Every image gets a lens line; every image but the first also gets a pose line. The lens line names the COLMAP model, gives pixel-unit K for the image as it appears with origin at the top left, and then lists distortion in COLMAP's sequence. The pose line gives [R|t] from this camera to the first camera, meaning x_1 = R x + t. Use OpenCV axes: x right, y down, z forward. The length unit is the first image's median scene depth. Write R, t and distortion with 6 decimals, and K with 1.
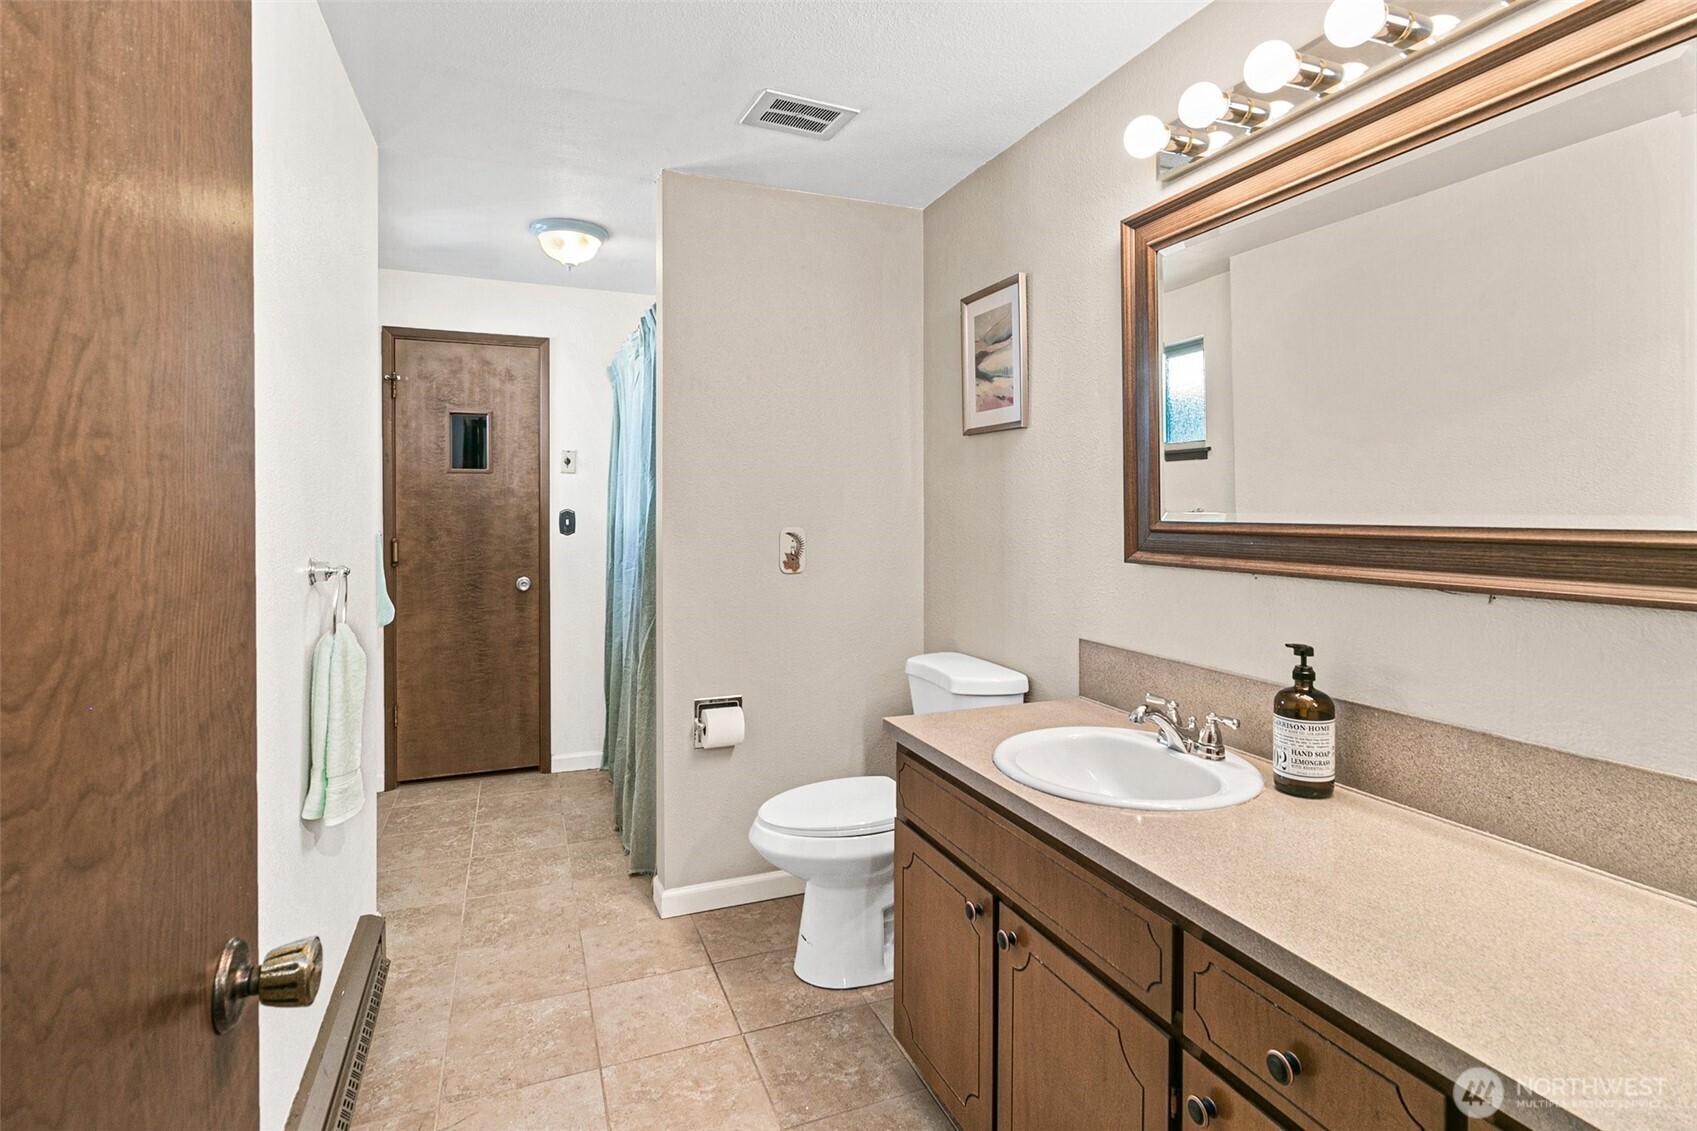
lens RADIAL K [[826.0, 0, 856.4], [0, 826.0, 506.0], [0, 0, 1]] dist [0.000715, -0.000987]
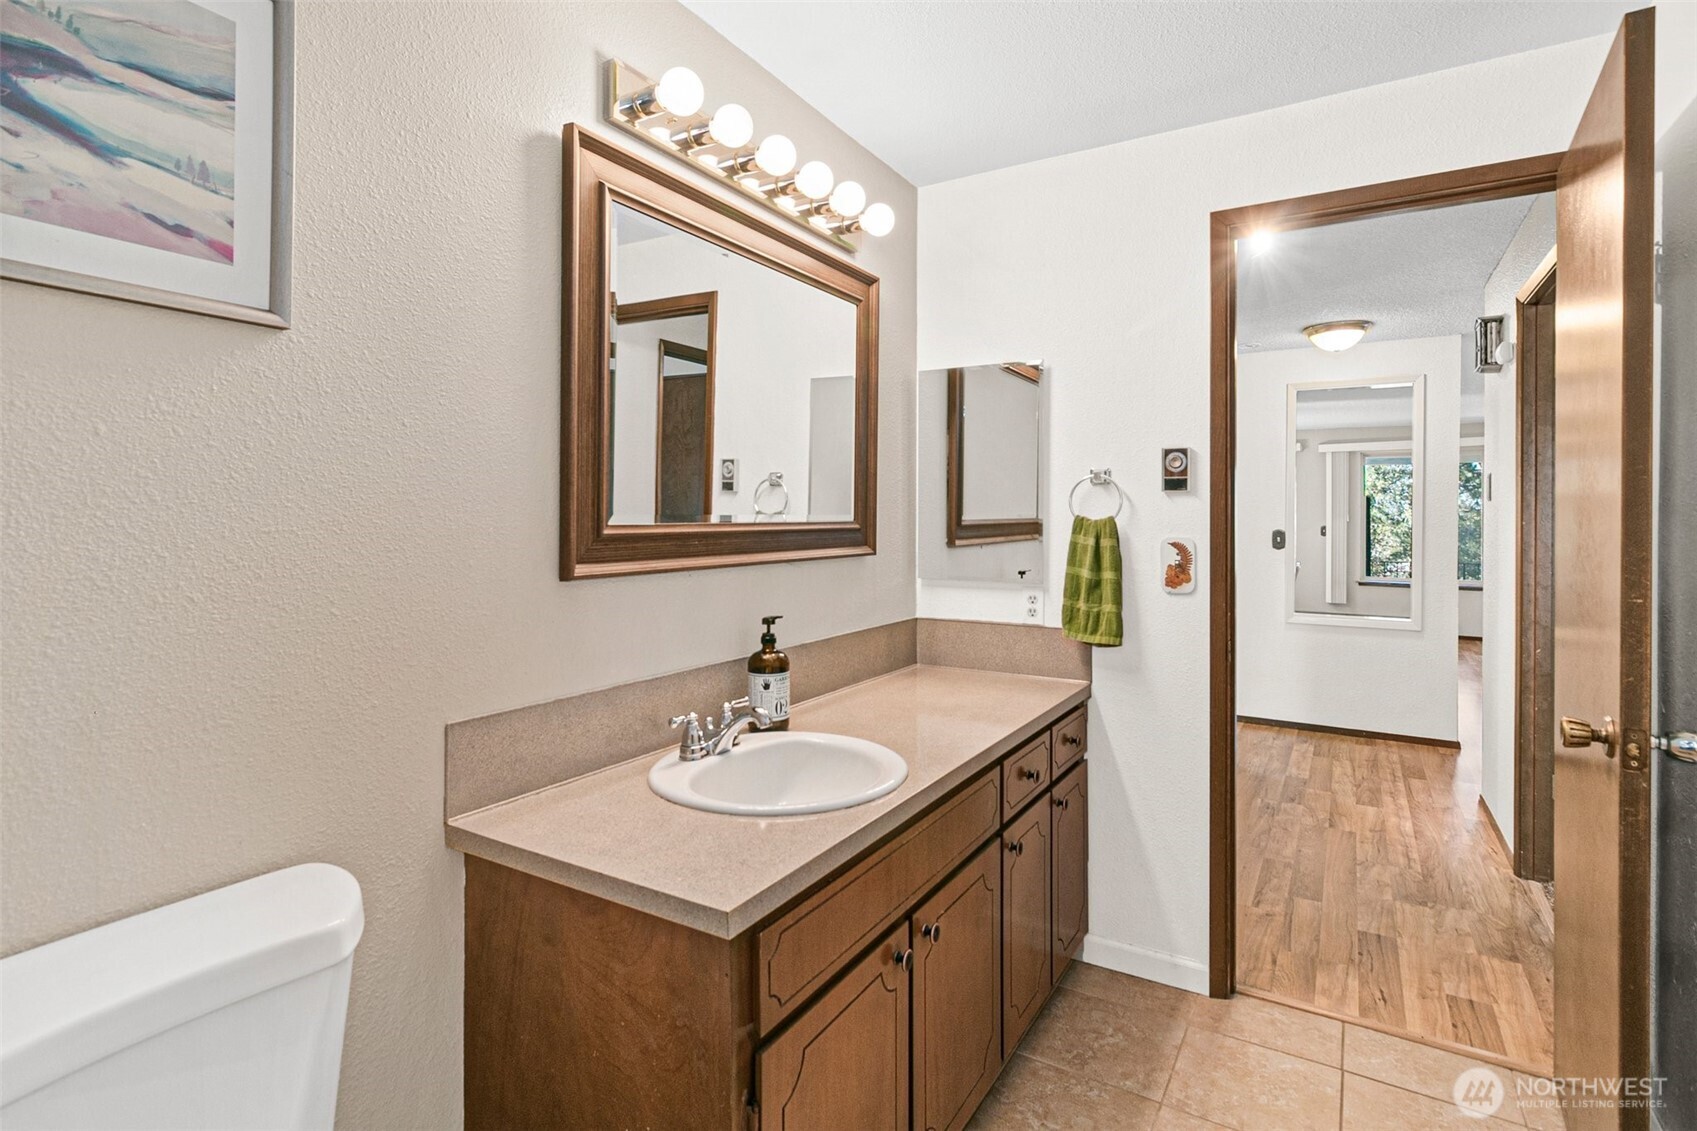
lens RADIAL K [[826.0, 0, 874.3], [0, 826.0, 514.1], [0, 0, 1]] dist [0.000715, -0.000987]
pose [[-0.610036, 0.000850, 0.792373, -0.416731], [-0.001838, 0.999995, -0.002487, 0.008509], [-0.792371, -0.002974, -0.610032, 1.184239]]
